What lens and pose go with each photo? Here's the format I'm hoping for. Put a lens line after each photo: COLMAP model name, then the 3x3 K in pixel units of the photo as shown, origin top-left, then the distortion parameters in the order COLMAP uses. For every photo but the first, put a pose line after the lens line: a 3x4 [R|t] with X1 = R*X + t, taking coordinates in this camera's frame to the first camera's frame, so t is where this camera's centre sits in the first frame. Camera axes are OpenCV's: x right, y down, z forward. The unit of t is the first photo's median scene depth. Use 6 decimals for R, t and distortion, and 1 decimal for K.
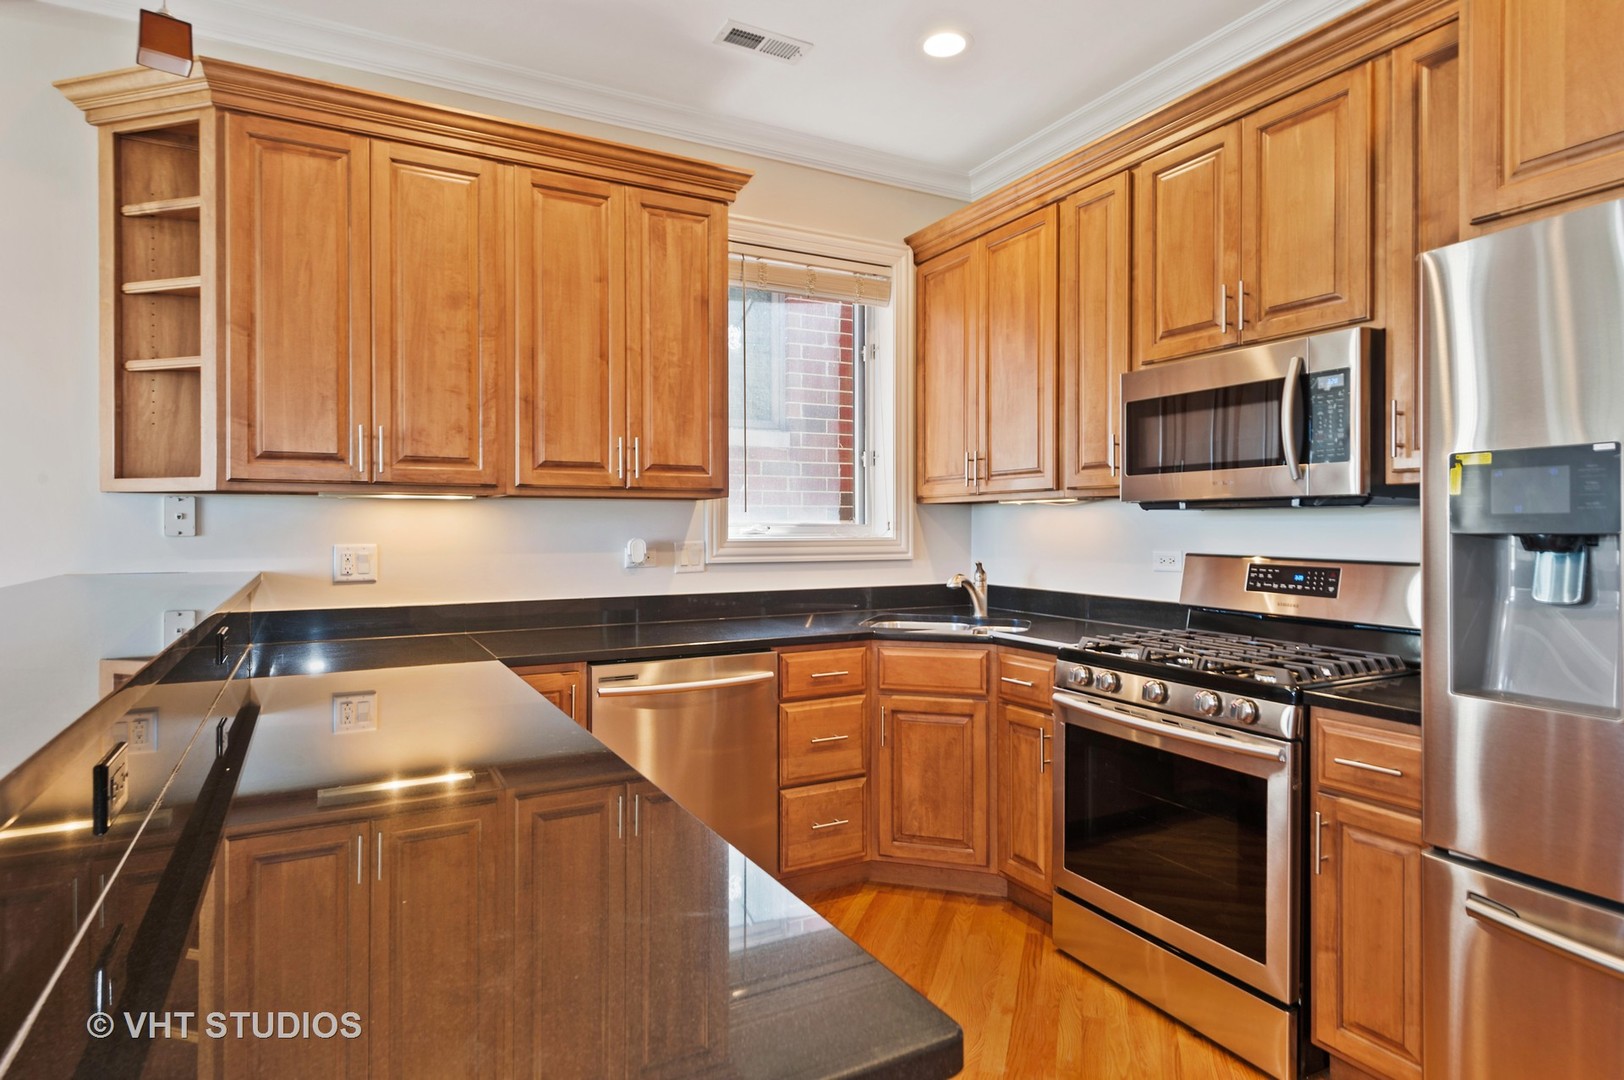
lens RADIAL K [[891.5, 0, 813.7], [0, 891.5, 532.0], [0, 0, 1]] dist [0.014444, -0.002935]
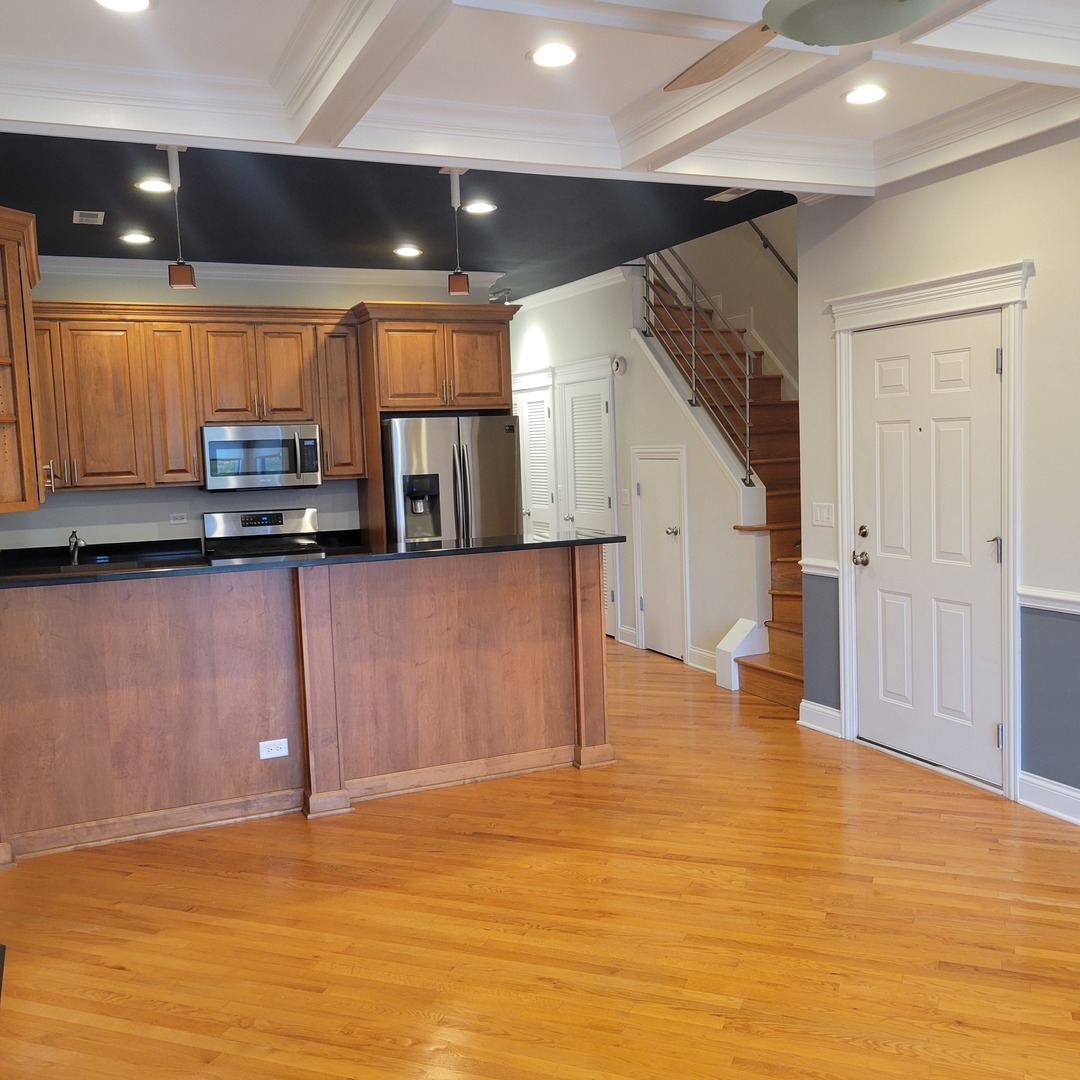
lens RADIAL K [[1087.7, 0, 540.0], [0, 1087.7, 540.0], [0, 0, 1]] dist [0.034098, -0.009759]
pose [[0.075588, -0.088454, 0.993208, -2.014379], [0.039683, 0.995535, 0.085641, -0.099014], [-0.996349, 0.032940, 0.078760, 0.045104]]
